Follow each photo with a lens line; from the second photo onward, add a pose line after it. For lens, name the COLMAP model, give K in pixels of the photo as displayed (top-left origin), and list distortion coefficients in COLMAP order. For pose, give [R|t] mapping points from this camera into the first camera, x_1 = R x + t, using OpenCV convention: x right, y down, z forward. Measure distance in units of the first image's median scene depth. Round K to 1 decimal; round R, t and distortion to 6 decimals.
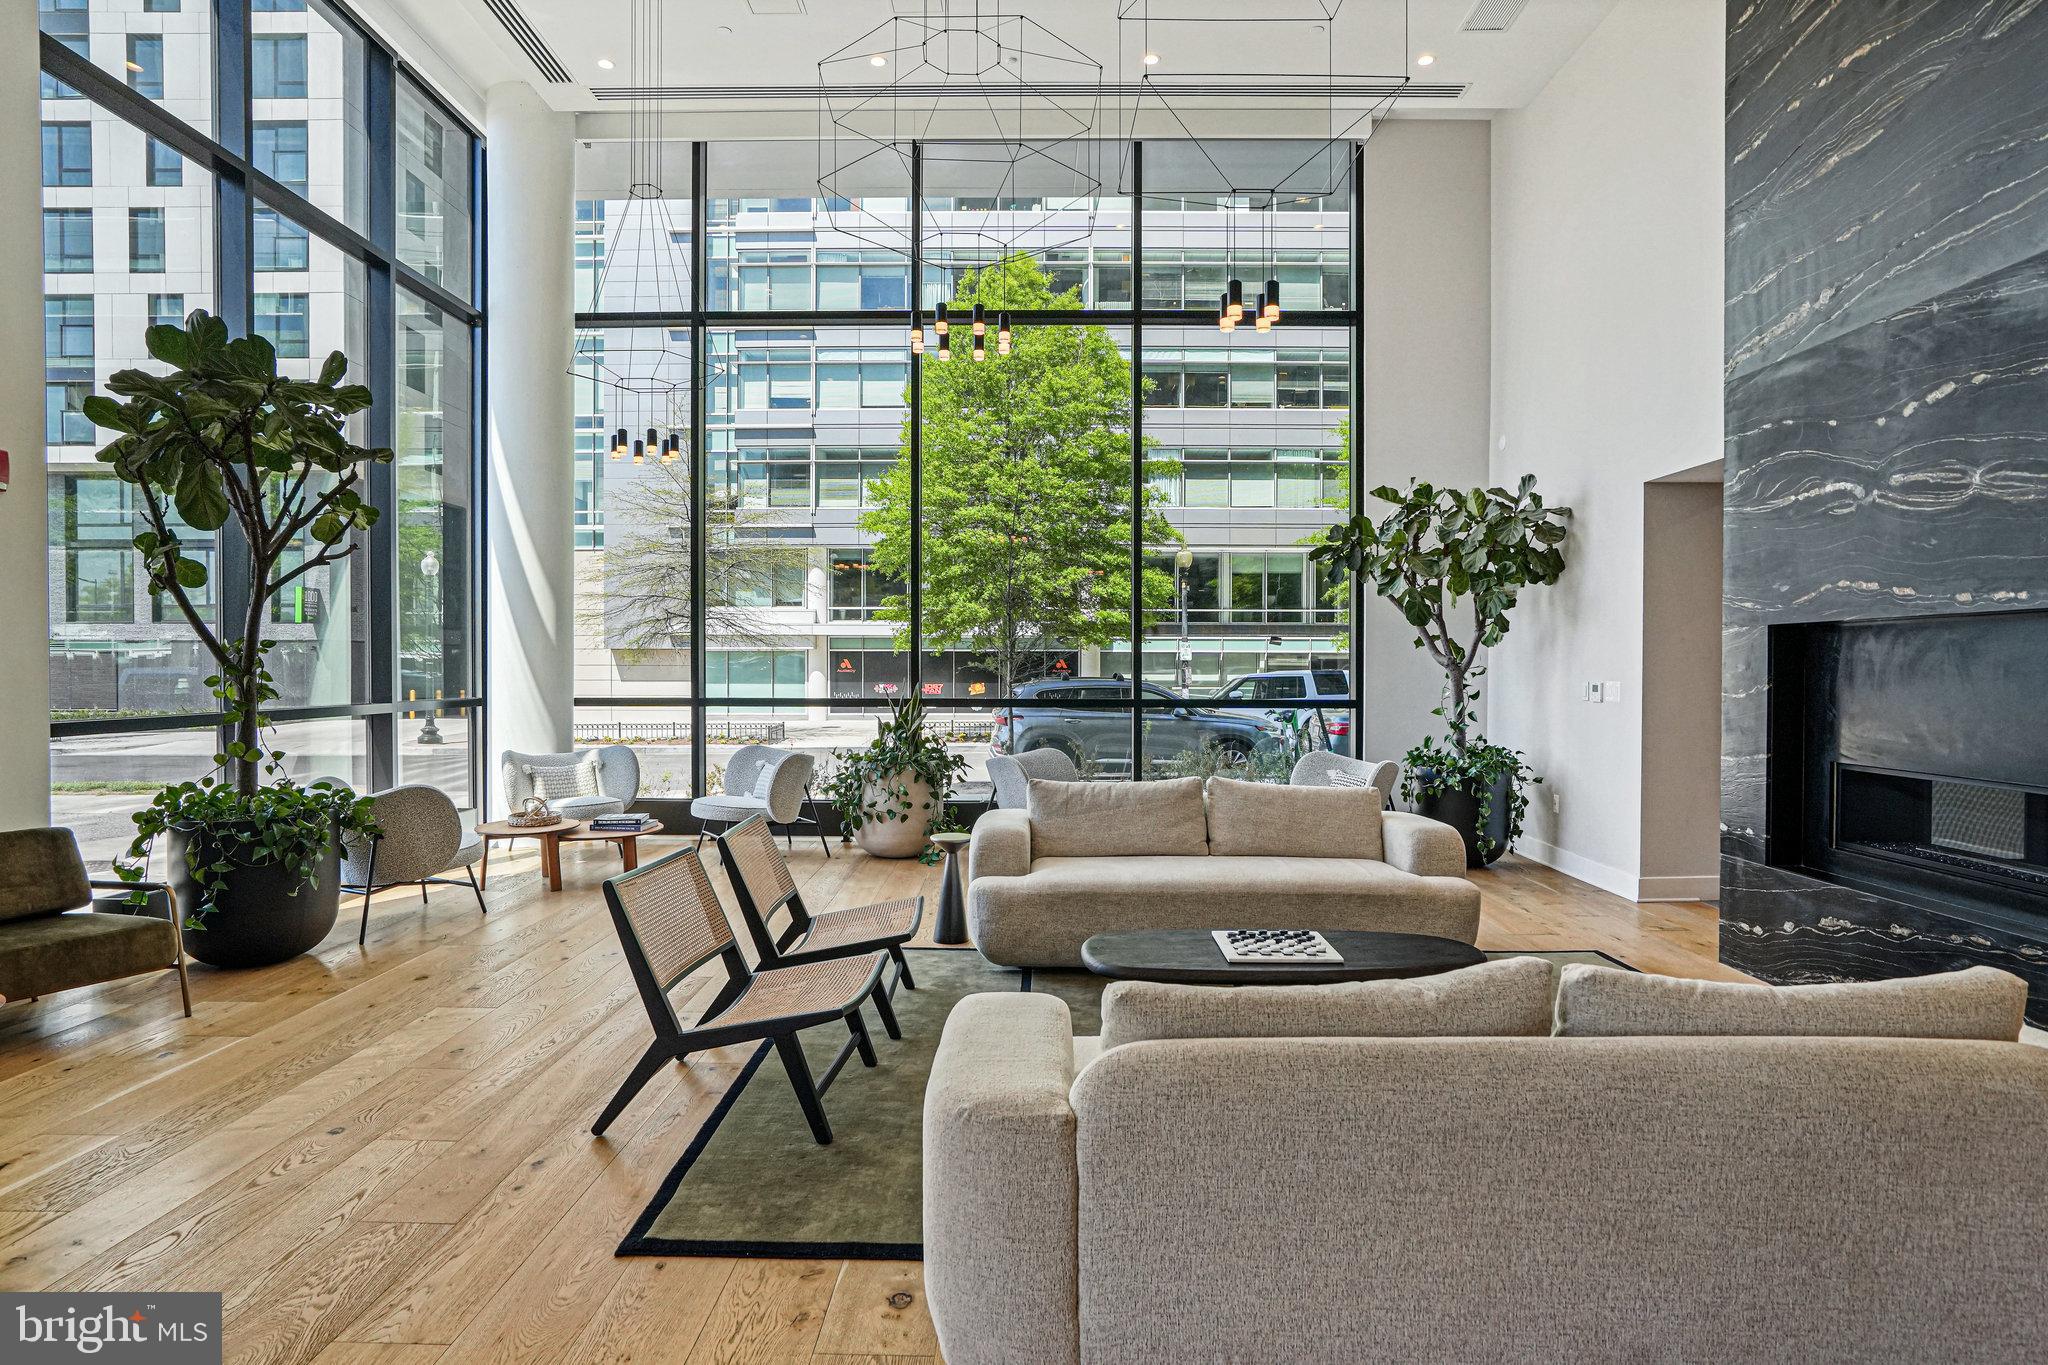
lens RADIAL K [[1089.0, 0, 1024.0], [0, 1089.0, 682.5], [0, 0, 1]] dist [-0.053829, 0.037074]
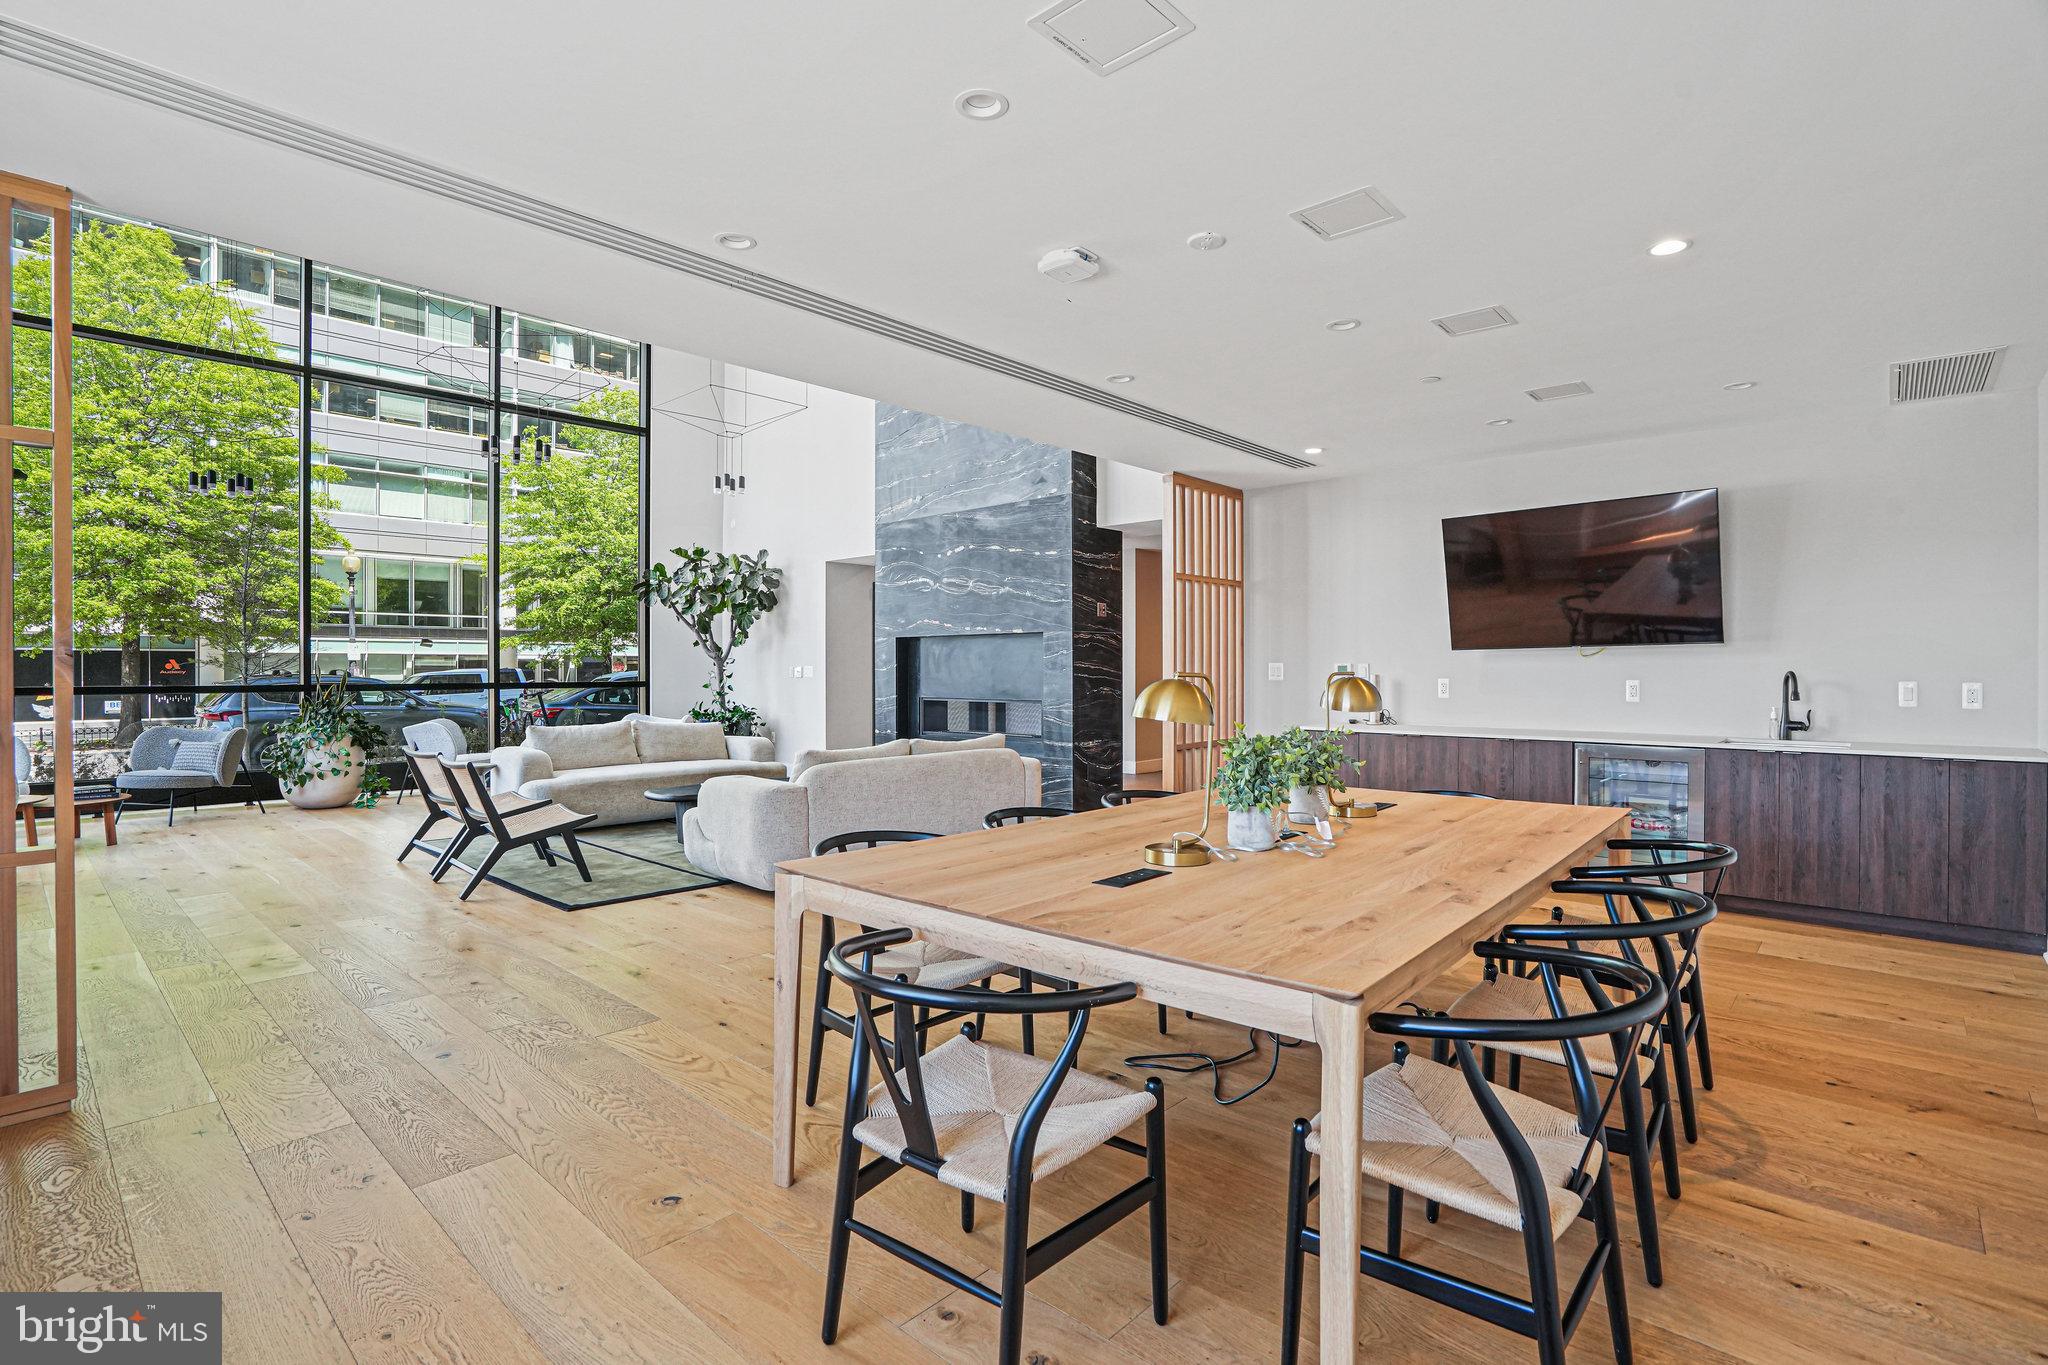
lens RADIAL K [[941.9, 0, 1024.0], [0, 941.9, 682.5], [0, 0, 1]] dist [-0.000683, -0.000036]
pose [[0.659858, -0.015882, 0.751222, -0.397784], [0.016254, 0.999844, 0.006861, 0.020360], [-0.751214, 0.007683, 0.660014, -0.326430]]
